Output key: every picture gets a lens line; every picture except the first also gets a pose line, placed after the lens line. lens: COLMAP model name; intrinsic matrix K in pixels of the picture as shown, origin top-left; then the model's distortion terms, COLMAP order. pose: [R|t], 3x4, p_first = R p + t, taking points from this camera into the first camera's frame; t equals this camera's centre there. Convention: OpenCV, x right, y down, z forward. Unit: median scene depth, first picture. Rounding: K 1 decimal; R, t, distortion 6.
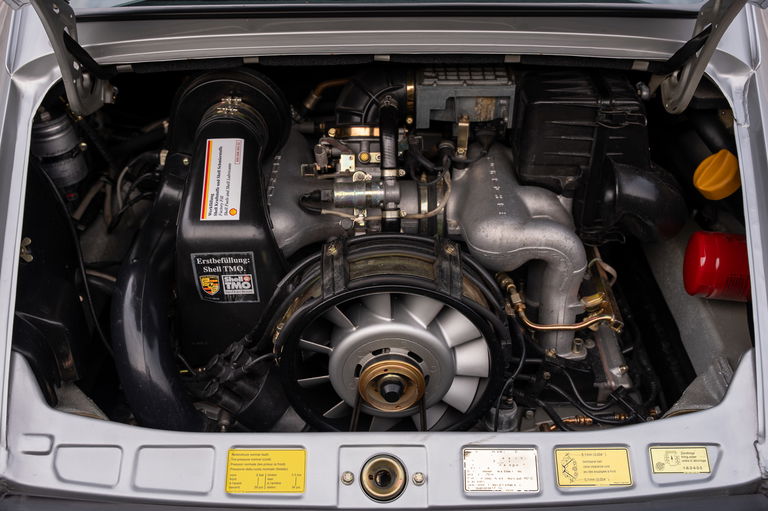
lens RADIAL K [[900.2, 0, 384.0], [0, 900.2, 255.5], [0, 0, 1]] dist [-0.028940, -0.004844]
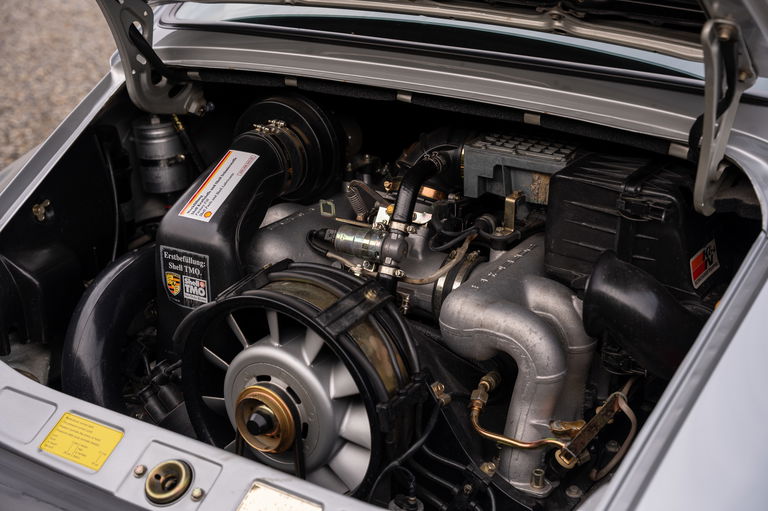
lens RADIAL K [[1144.6, 0, 384.0], [0, 1144.6, 255.5], [0, 0, 1]] dist [0.111172, 0.001600]
pose [[0.844769, 0.204733, -0.494418, 0.614333], [-0.306086, 0.942722, -0.132612, 0.099702], [0.438949, 0.263362, 0.859049, 0.015242]]
